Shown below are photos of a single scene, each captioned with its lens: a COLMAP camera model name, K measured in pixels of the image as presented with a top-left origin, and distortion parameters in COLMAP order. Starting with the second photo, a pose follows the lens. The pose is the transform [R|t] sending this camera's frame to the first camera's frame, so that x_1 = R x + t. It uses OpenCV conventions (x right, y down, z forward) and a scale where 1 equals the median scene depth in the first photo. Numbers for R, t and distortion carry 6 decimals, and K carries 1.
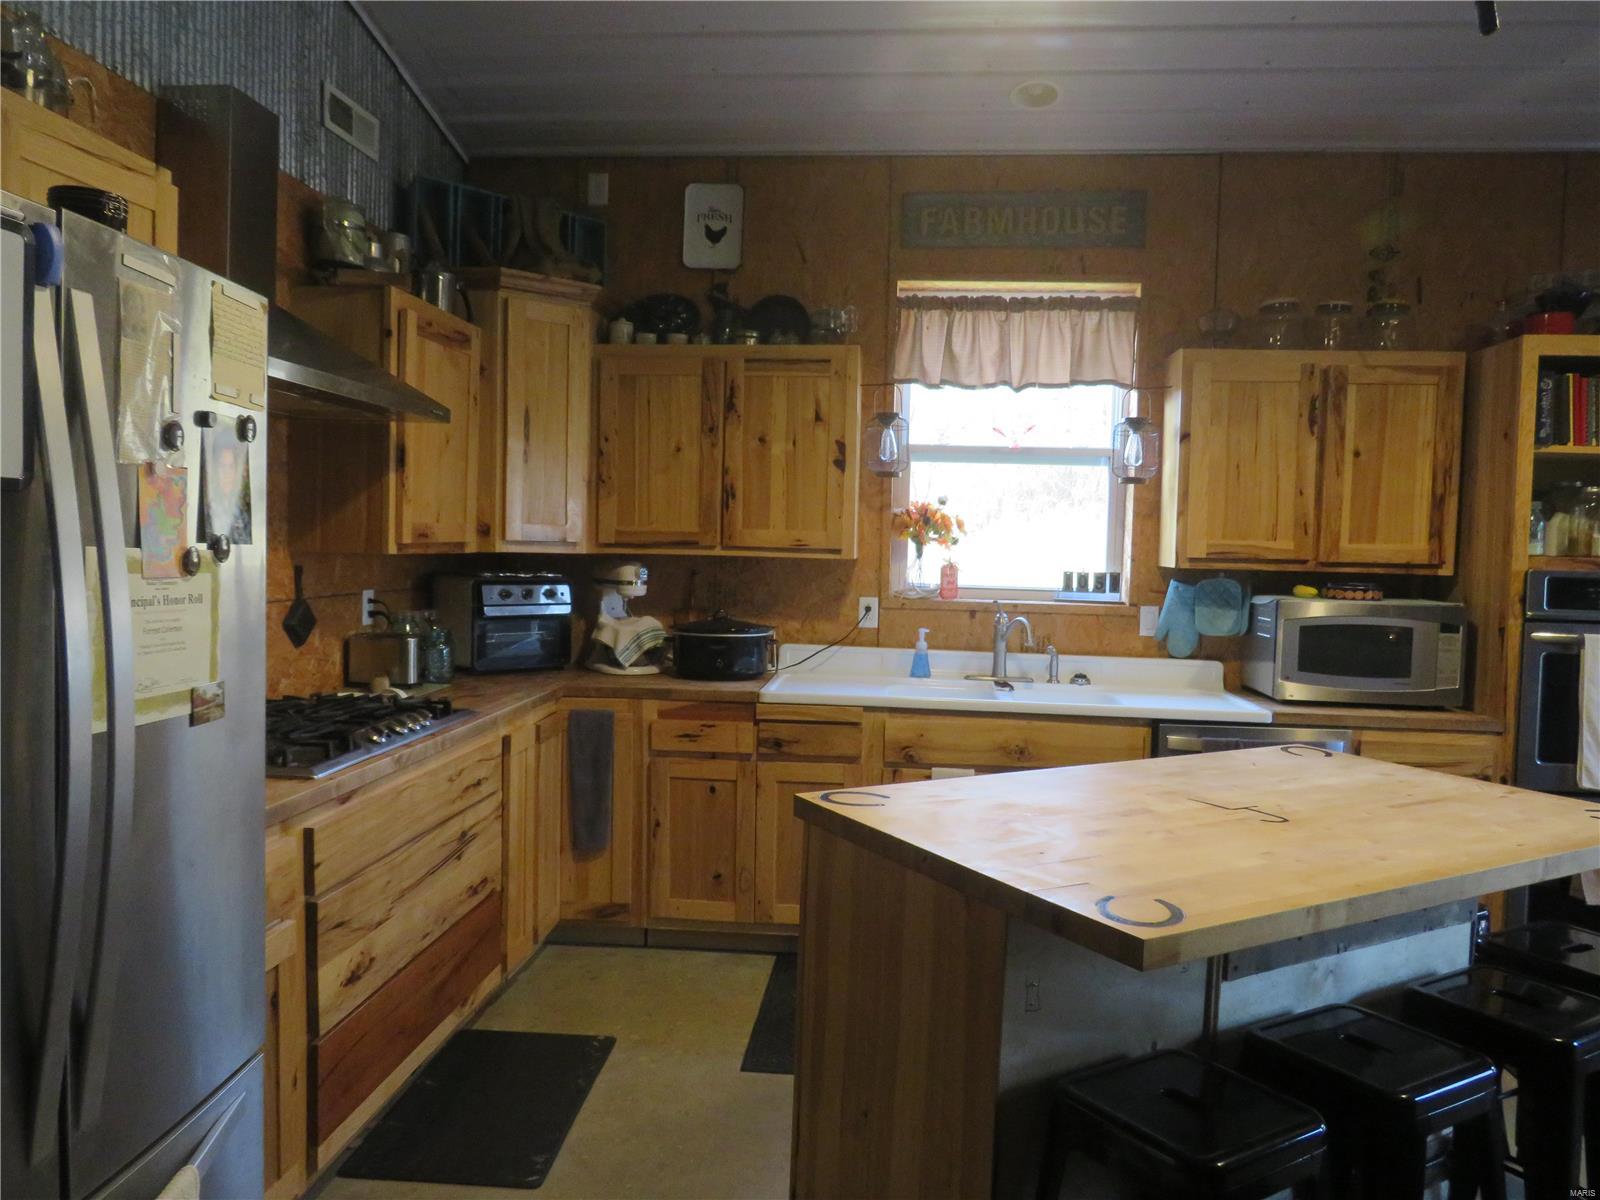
lens RADIAL K [[1146.1, 0, 802.7], [0, 1146.1, 595.4], [0, 0, 1]] dist [-0.024155, 0.004799]
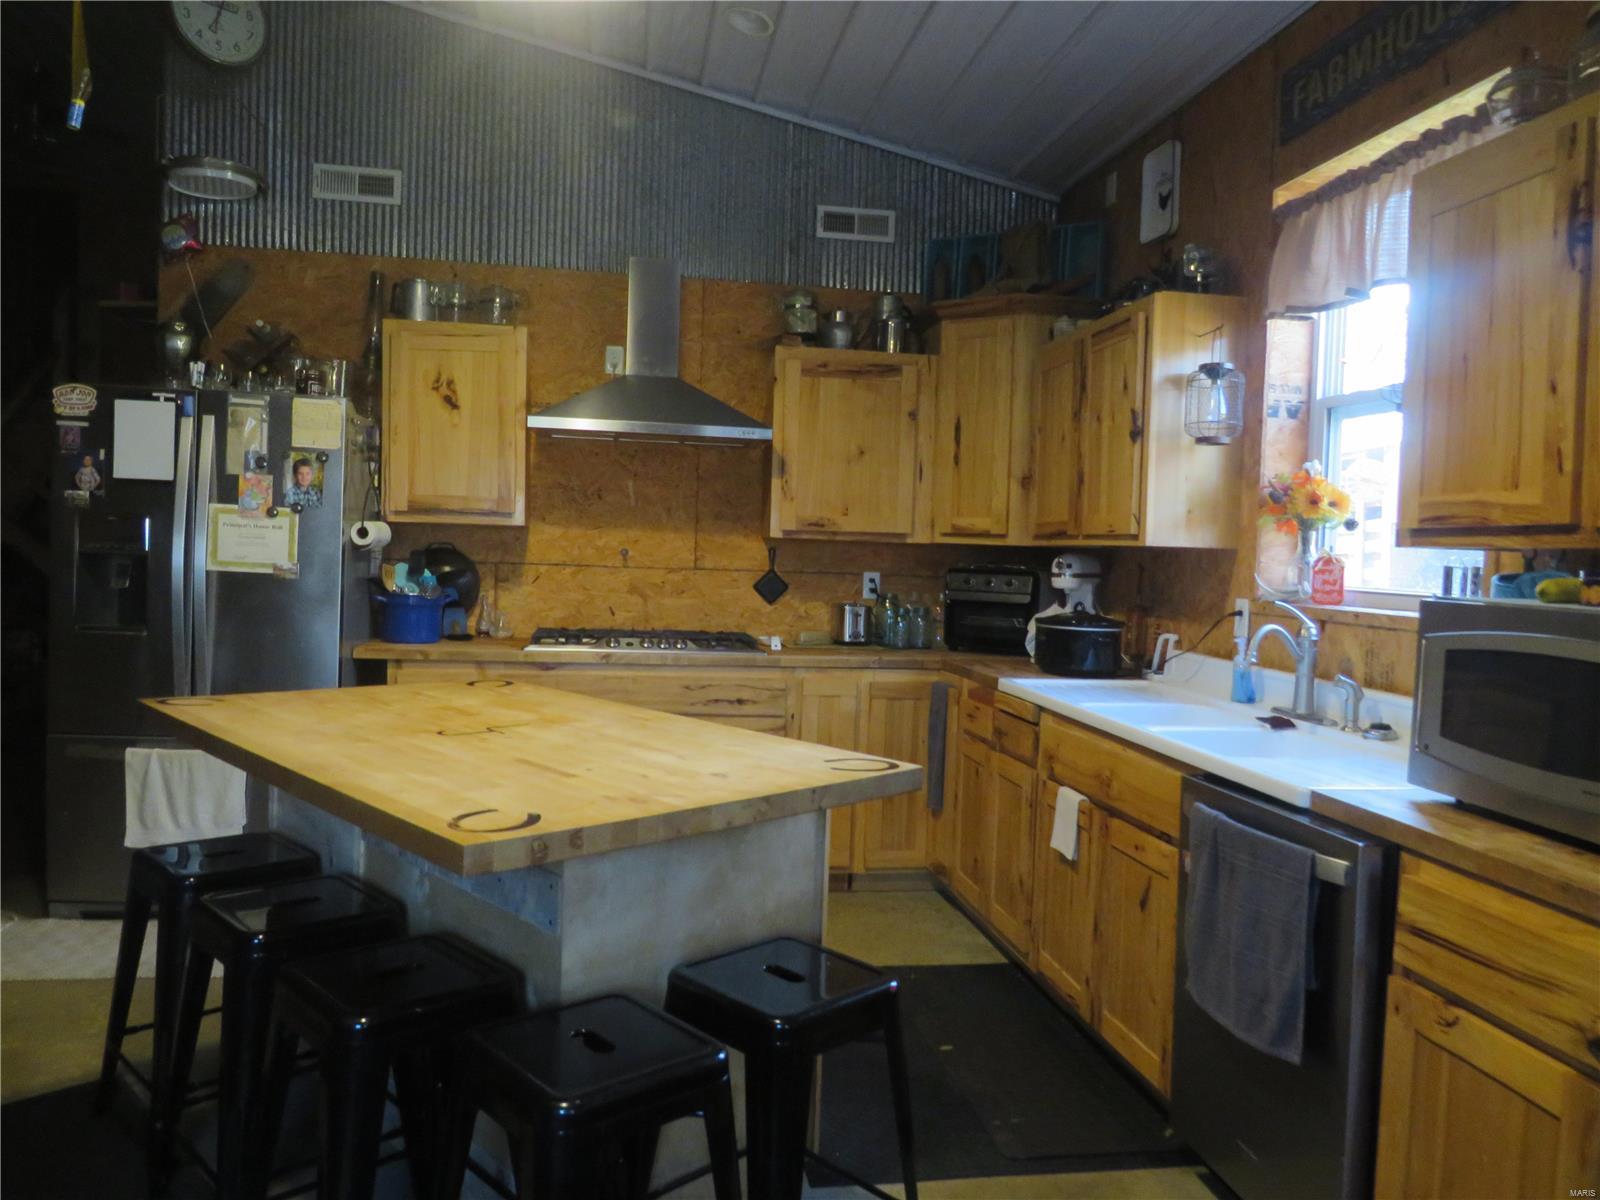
lens RADIAL K [[1146.1, 0, 801.9], [0, 1146.1, 590.7], [0, 0, 1]] dist [-0.024155, 0.004799]
pose [[0.253501, 0.019999, -0.967128, 0.815559], [-0.074624, 0.997211, 0.001061, 0.020096], [0.964453, 0.071902, 0.254286, 0.559397]]
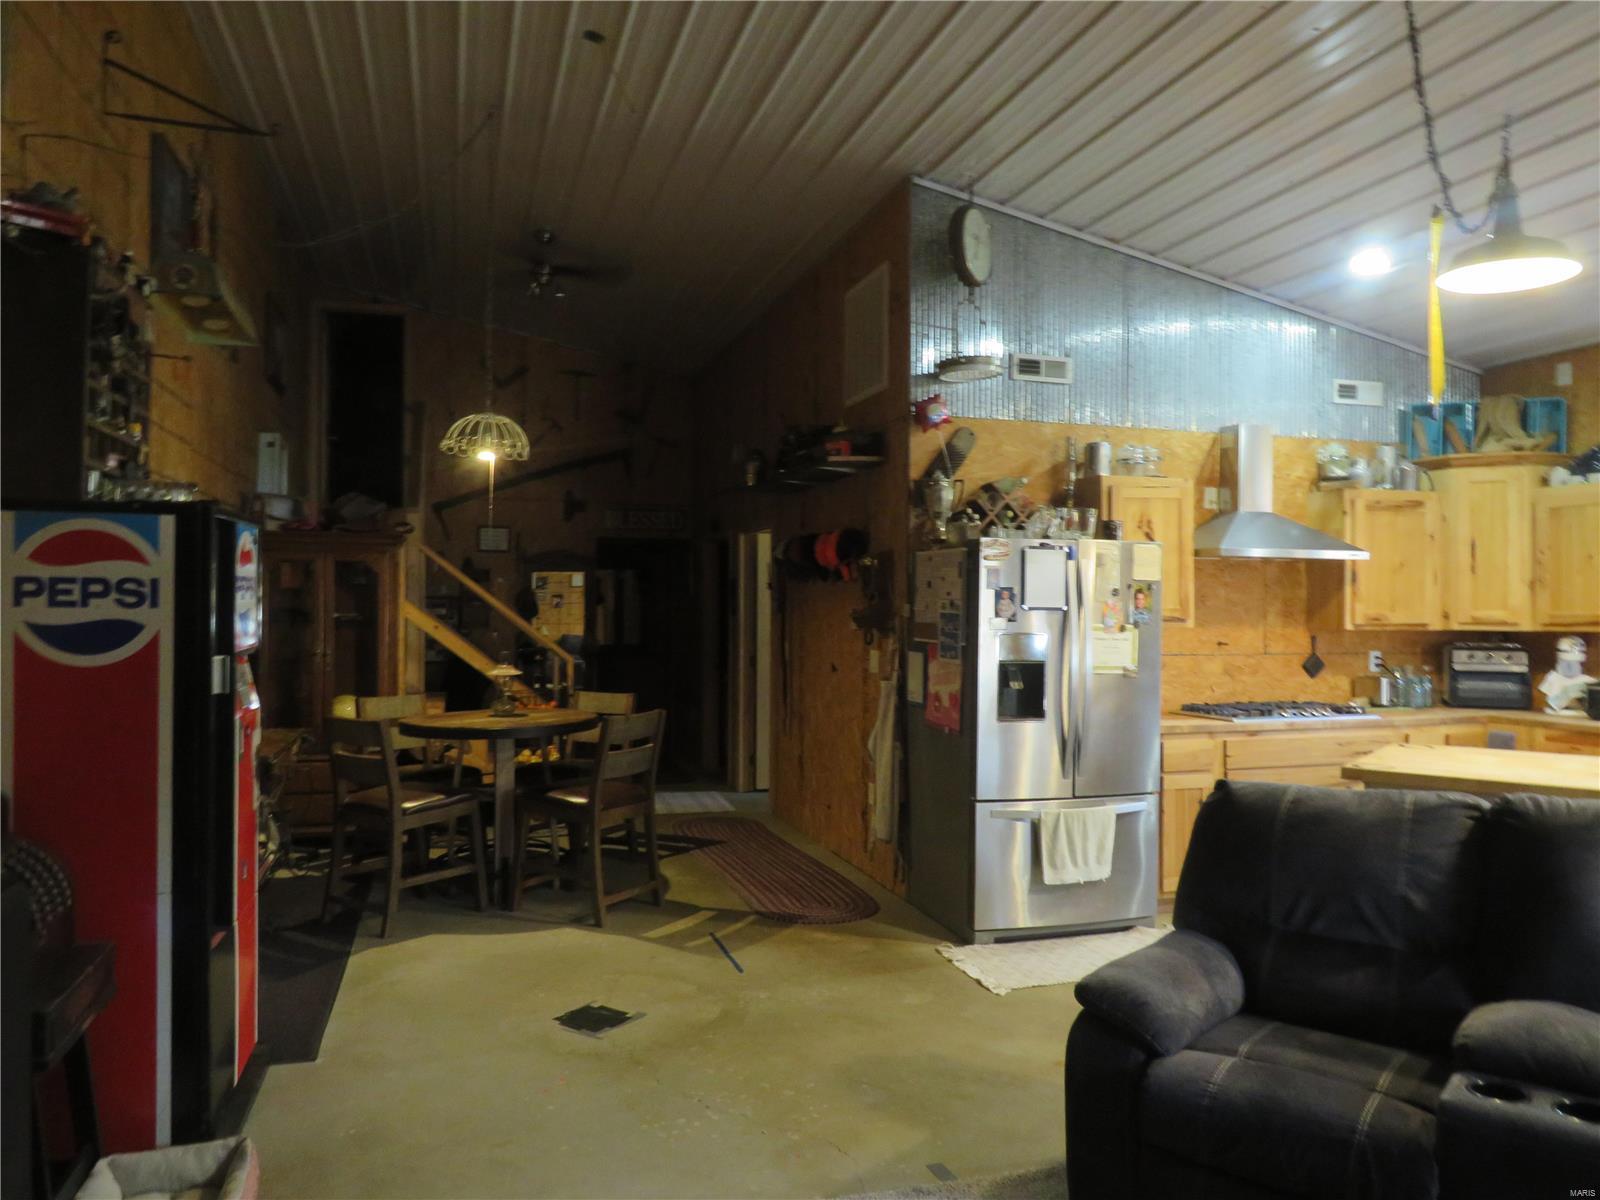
lens RADIAL K [[1146.1, 0, 804.3], [0, 1146.1, 604.3], [0, 0, 1]] dist [-0.024155, 0.004799]
pose [[0.385340, -0.023357, -0.922479, 0.833792], [-0.040341, 0.998297, -0.042128, 0.030252], [0.921892, 0.053448, 0.383742, -0.440157]]
